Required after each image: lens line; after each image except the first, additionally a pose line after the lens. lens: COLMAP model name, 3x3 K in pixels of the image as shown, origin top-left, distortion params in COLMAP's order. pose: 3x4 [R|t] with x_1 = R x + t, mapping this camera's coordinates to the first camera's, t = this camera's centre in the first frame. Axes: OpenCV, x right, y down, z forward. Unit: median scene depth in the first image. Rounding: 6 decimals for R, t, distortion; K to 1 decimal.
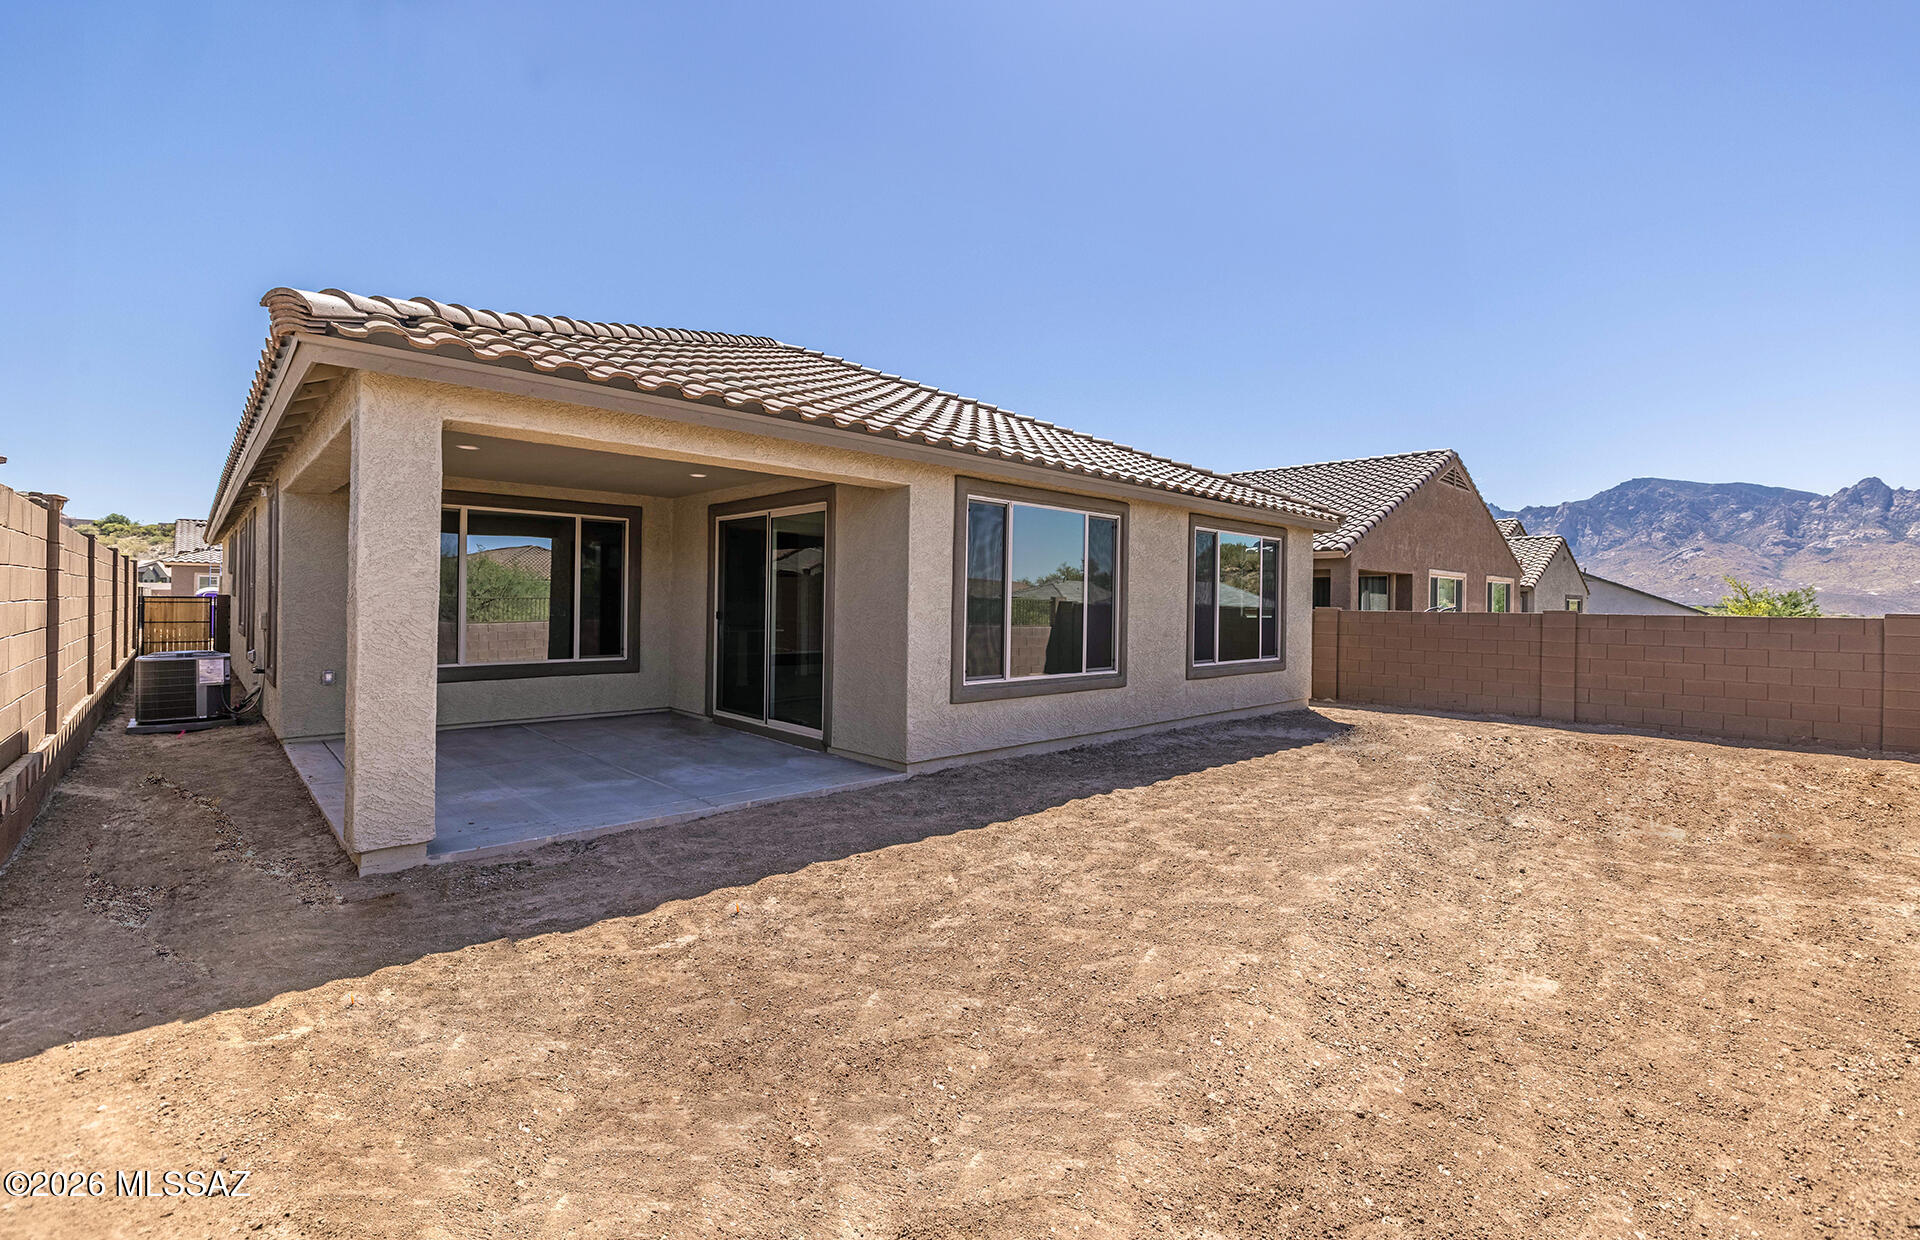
lens RADIAL K [[894.8, 0, 964.5], [0, 894.8, 582.2], [0, 0, 1]] dist [-0.000338, 0.000242]
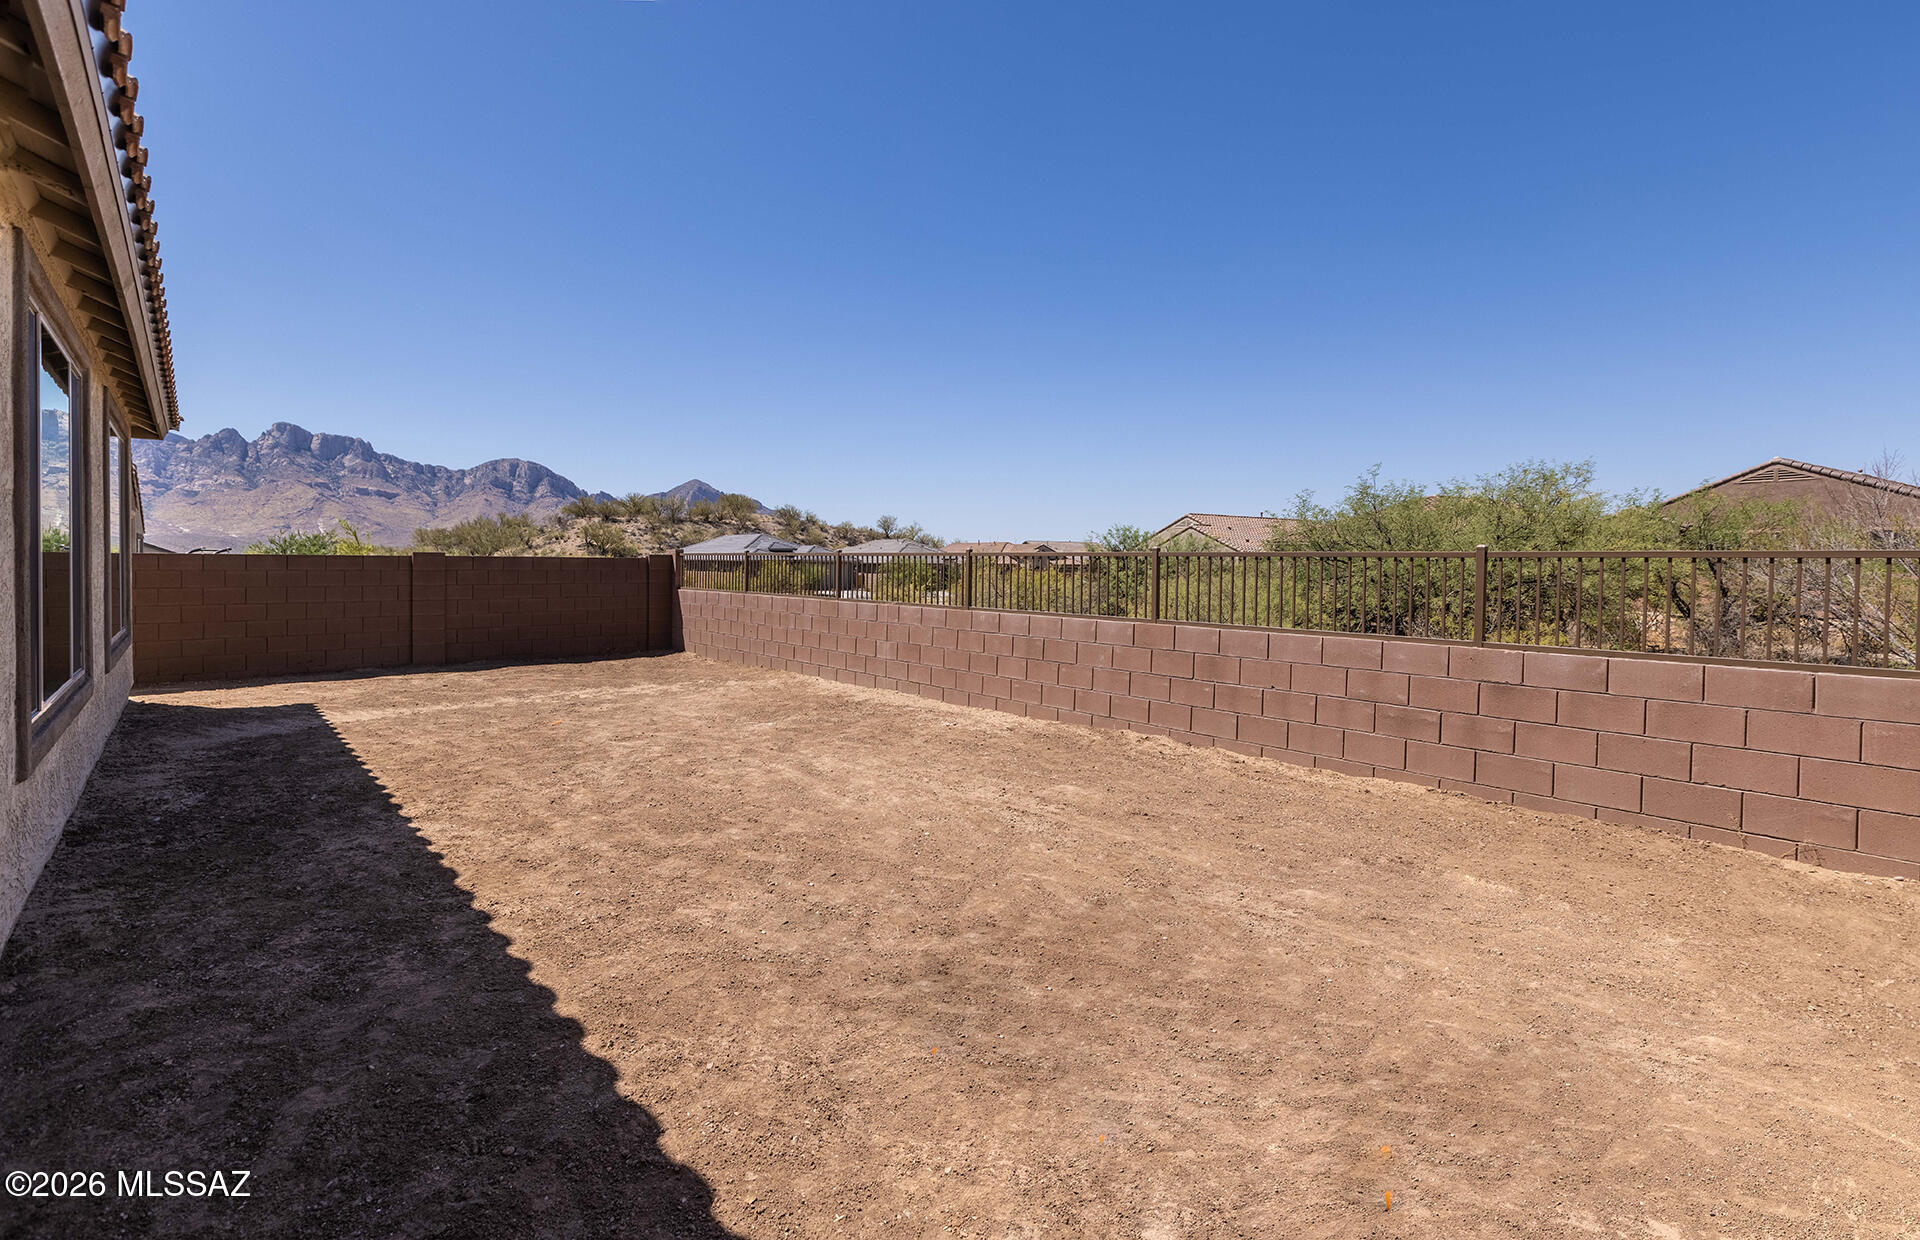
lens RADIAL K [[894.8, 0, 964.5], [0, 894.8, 582.2], [0, 0, 1]] dist [-0.000338, 0.000242]
pose [[-0.026557, -0.036581, 0.998978, -0.592425], [-0.030729, 0.998888, 0.035761, 0.018947], [-0.999175, -0.029748, -0.027652, 0.783763]]
